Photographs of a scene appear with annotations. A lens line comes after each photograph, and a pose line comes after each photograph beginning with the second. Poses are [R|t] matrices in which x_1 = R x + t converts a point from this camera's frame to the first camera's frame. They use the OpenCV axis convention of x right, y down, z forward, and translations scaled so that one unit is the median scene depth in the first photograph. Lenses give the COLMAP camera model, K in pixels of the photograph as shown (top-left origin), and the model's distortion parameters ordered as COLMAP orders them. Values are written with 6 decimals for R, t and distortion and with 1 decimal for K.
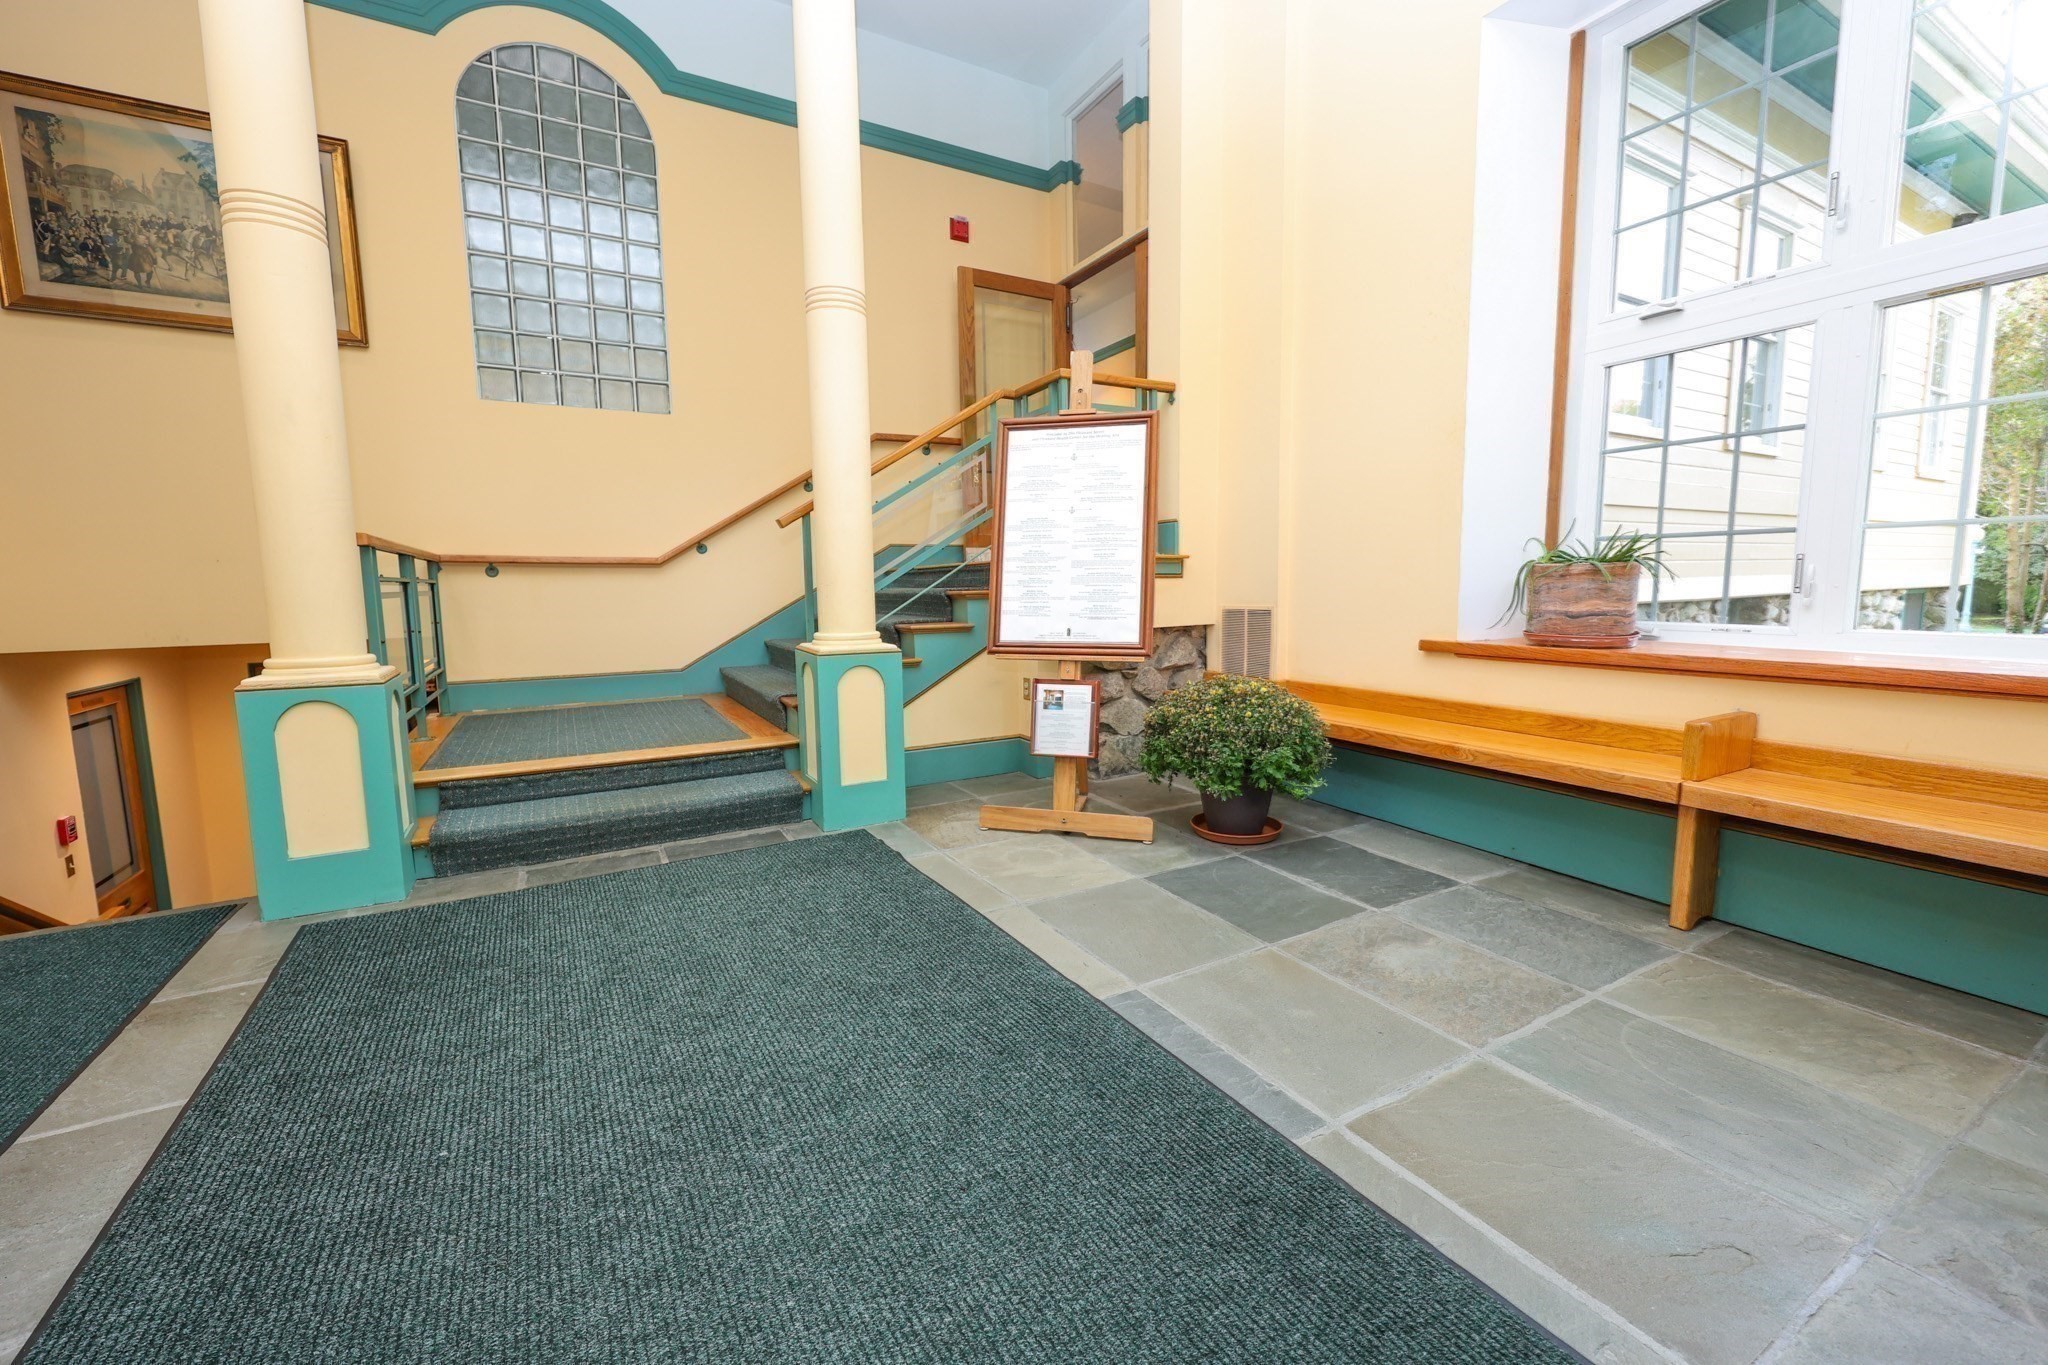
lens RADIAL K [[823.0, 0, 1029.1], [0, 823.0, 675.6], [0, 0, 1]] dist [0.000122, -0.000018]
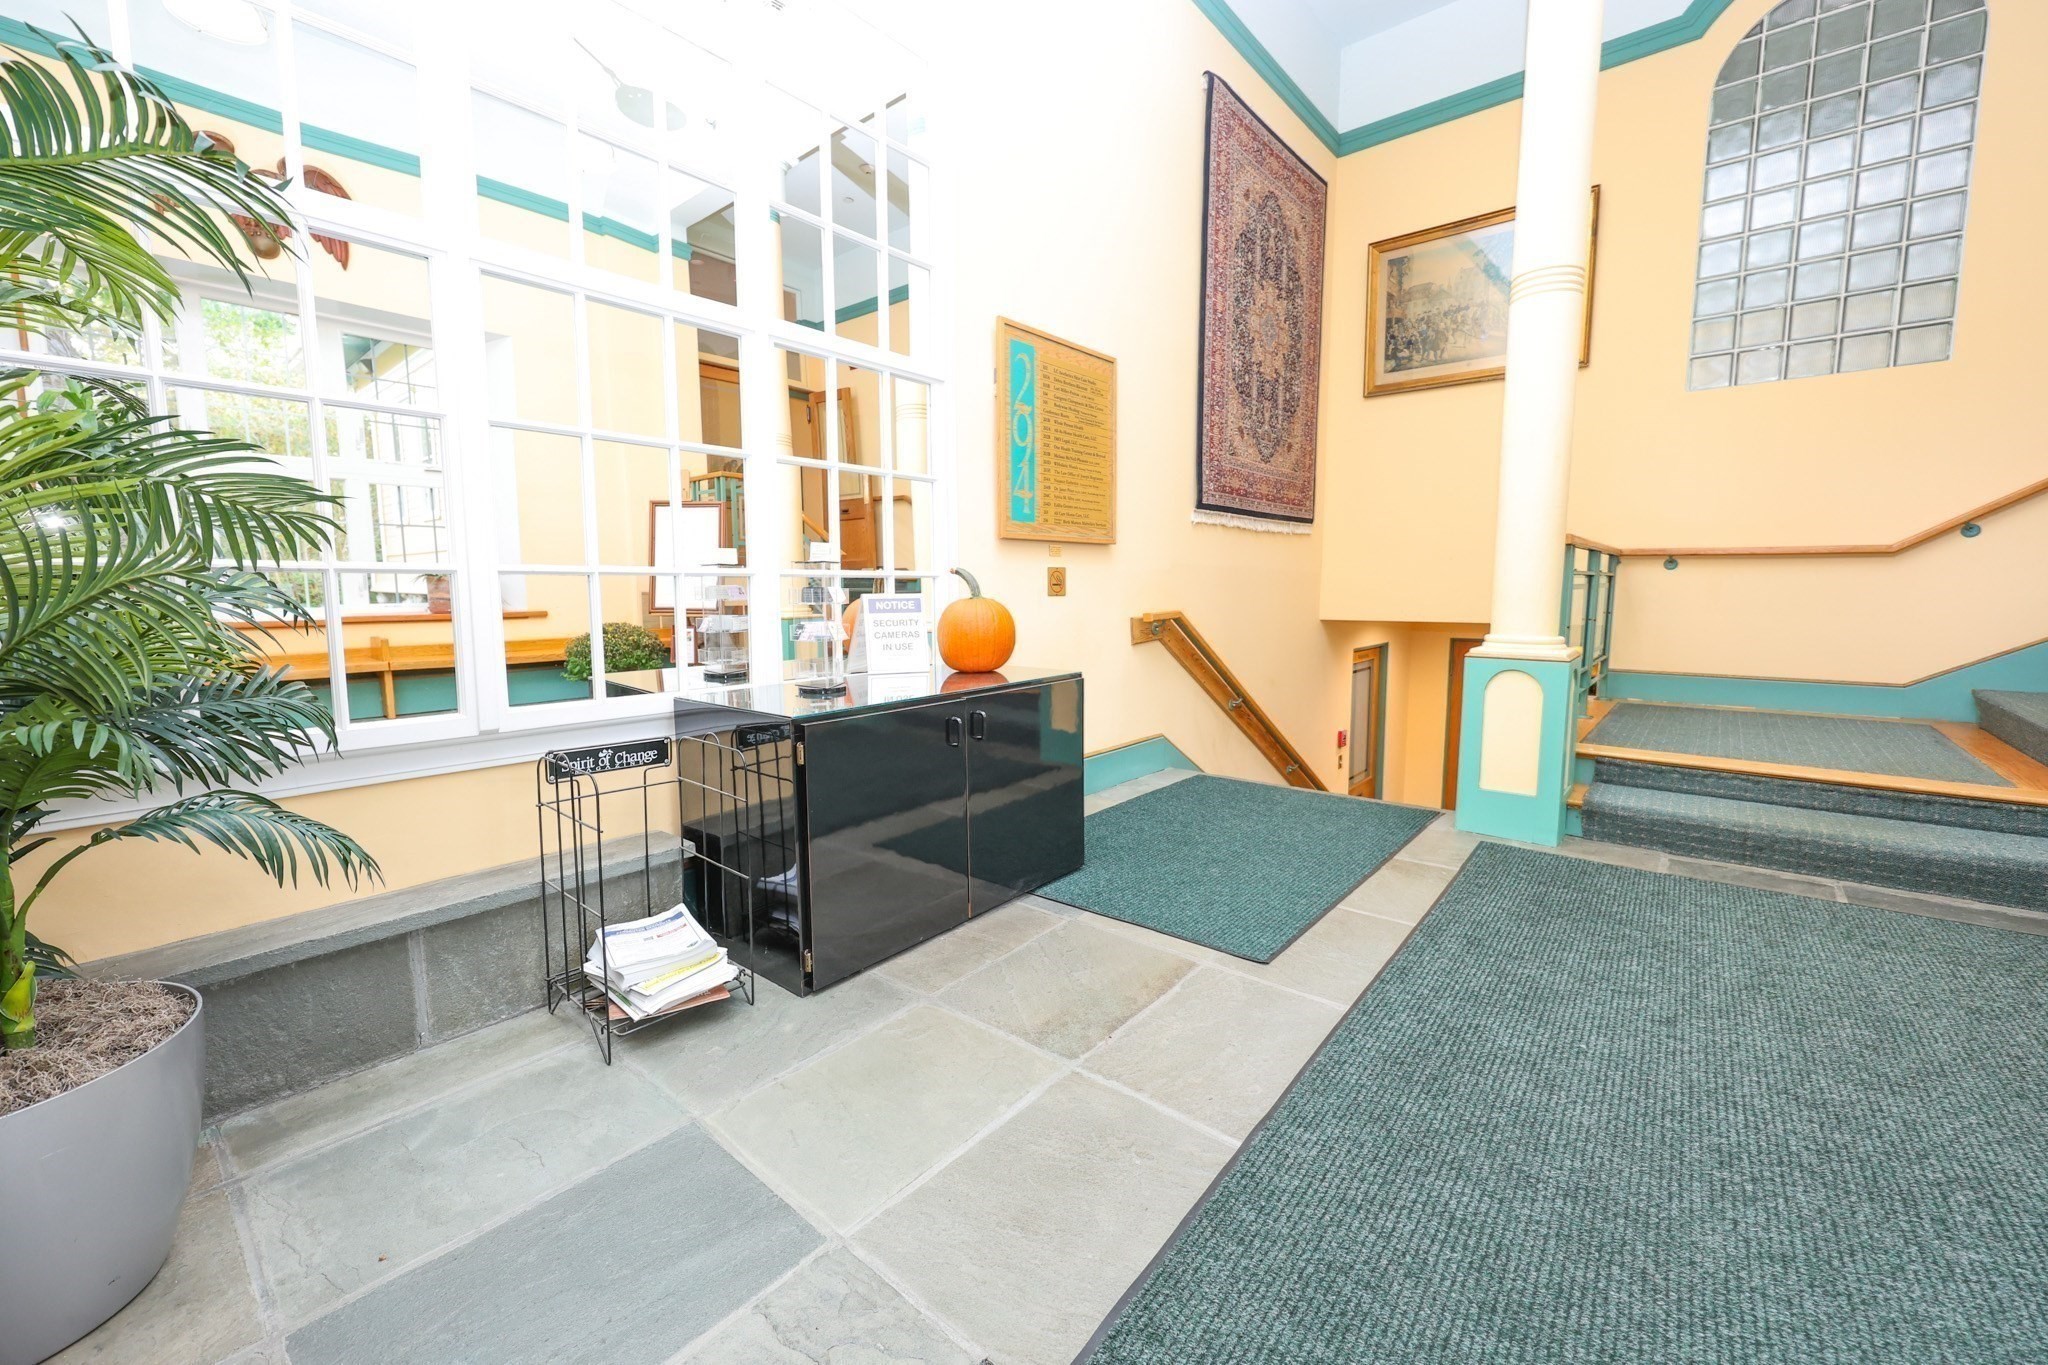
lens RADIAL K [[823.0, 0, 1028.1], [0, 823.0, 673.4], [0, 0, 1]] dist [0.000122, -0.000018]
pose [[0.346884, 0.113461, -0.931020, 0.035662], [-0.105970, 0.991041, 0.081293, 0.010201], [0.931902, 0.070461, 0.355800, -0.112753]]
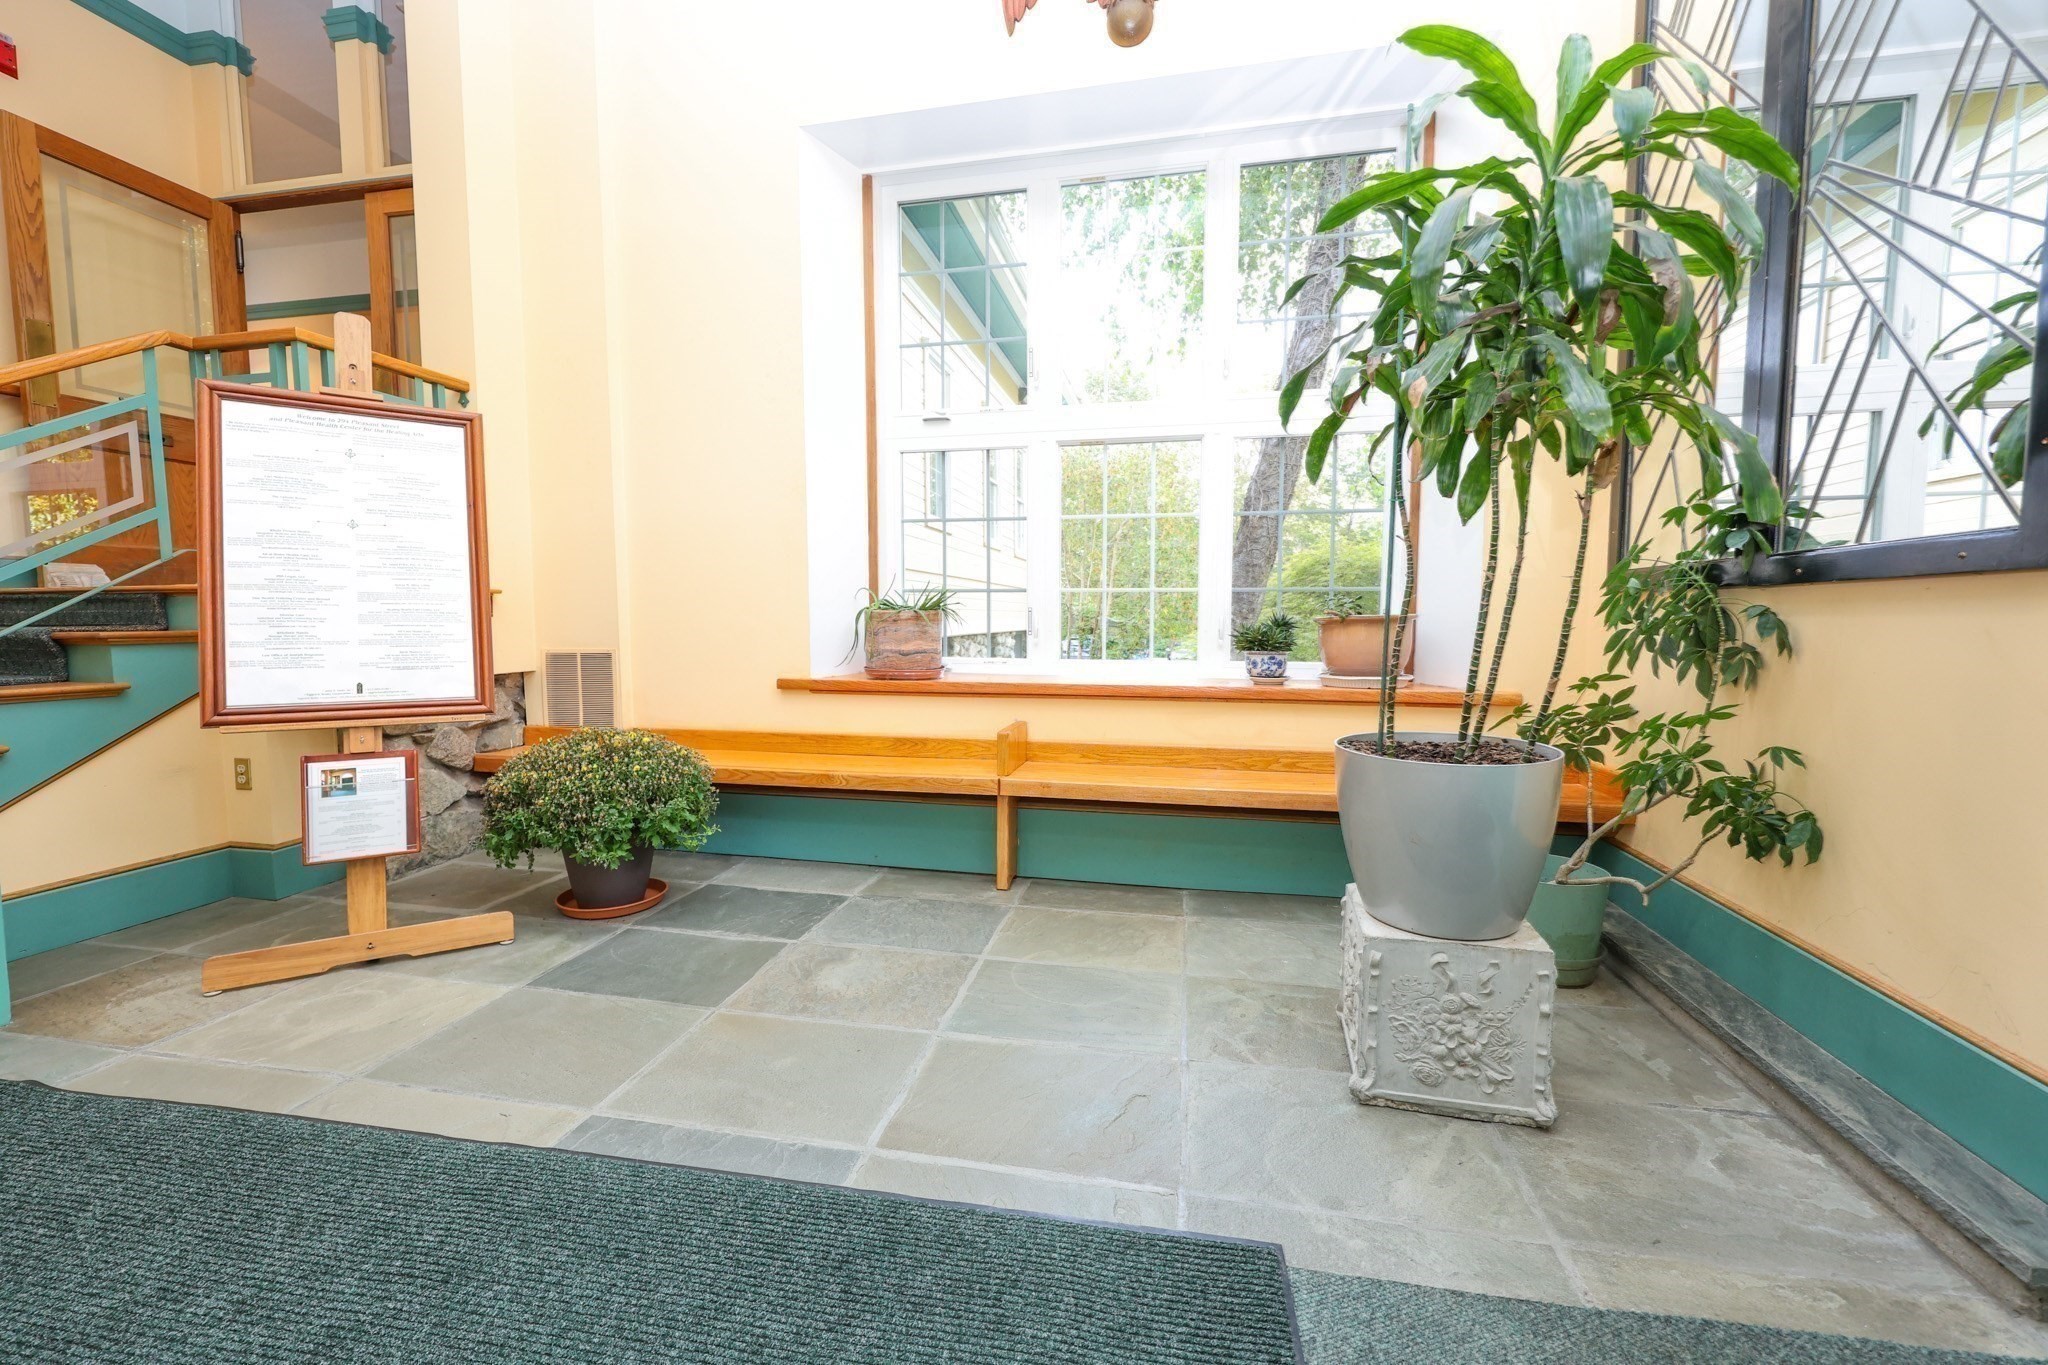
lens RADIAL K [[823.0, 0, 1032.8], [0, 823.0, 679.3], [0, 0, 1]] dist [0.000122, -0.000018]
pose [[0.651928, -0.042404, 0.757094, -0.126018], [0.075646, 0.997091, -0.009292, -0.009148], [-0.754498, 0.063328, 0.653240, 0.067278]]
